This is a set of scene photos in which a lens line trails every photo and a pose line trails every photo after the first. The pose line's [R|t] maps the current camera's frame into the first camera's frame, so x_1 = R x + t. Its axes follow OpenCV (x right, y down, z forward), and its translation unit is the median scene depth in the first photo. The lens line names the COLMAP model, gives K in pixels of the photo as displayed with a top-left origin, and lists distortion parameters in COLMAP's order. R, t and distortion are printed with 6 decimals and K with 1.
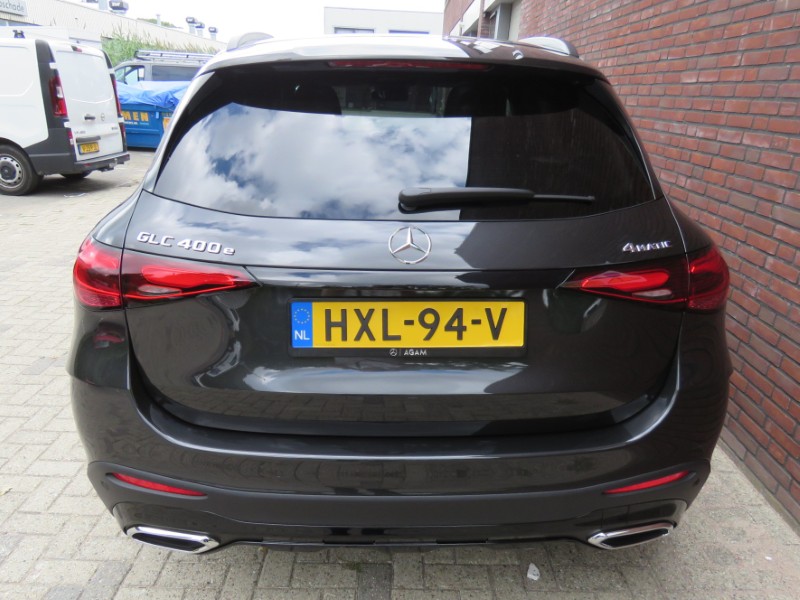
lens RADIAL K [[591.9, 0, 400.0], [0, 591.9, 300.0], [0, 0, 1]] dist [-0.000575, -0.000661]
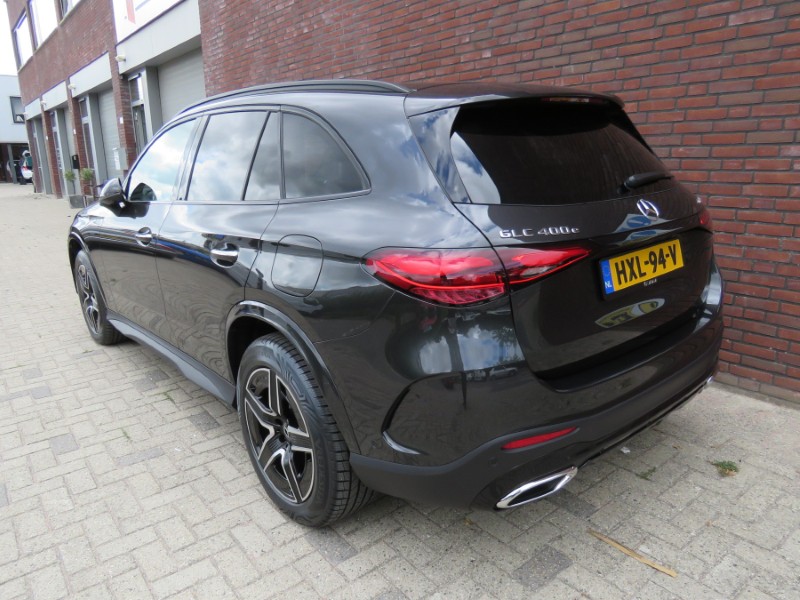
lens RADIAL K [[591.9, 0, 400.0], [0, 591.9, 300.0], [0, 0, 1]] dist [-0.000575, -0.000661]
pose [[0.773721, -0.205004, 0.599441, -1.383998], [0.262239, 0.964966, -0.008471, -0.021599], [-0.576703, 0.163751, 0.800374, 0.176231]]
